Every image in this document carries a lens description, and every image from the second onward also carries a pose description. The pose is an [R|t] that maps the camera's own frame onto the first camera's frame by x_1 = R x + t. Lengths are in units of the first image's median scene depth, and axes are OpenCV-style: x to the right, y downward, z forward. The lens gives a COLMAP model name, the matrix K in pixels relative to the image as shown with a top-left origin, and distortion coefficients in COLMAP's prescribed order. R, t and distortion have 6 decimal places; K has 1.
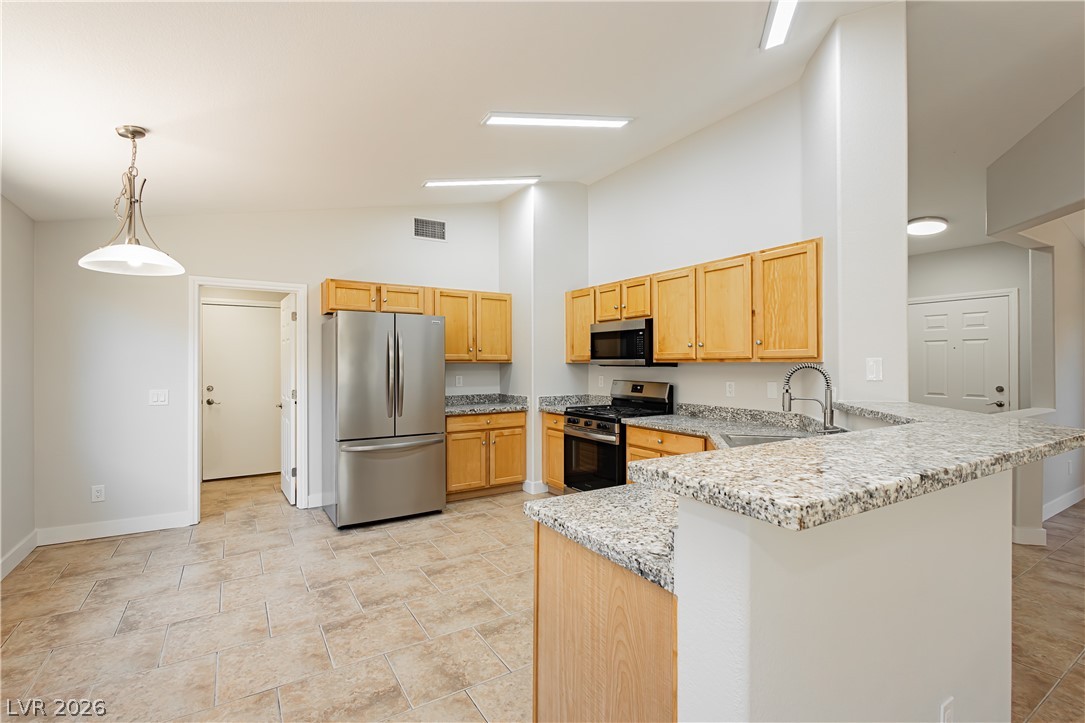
lens RADIAL K [[507.1, 0, 547.1], [0, 507.1, 361.4], [0, 0, 1]] dist [0.011359, -0.004634]
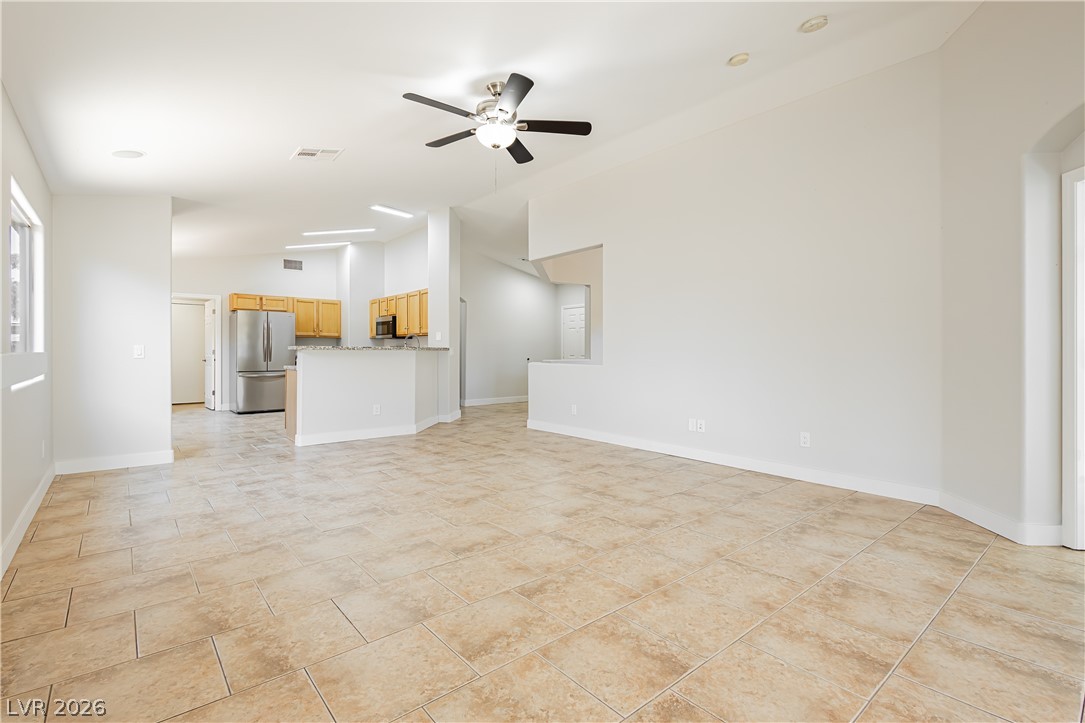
lens RADIAL K [[507.1, 0, 551.4], [0, 507.1, 351.1], [0, 0, 1]] dist [0.011359, -0.004634]
pose [[0.989861, 0.004152, 0.141981, 0.557315], [-0.004850, 0.999978, 0.004573, 0.051079], [-0.141959, -0.005215, 0.989859, -1.229161]]
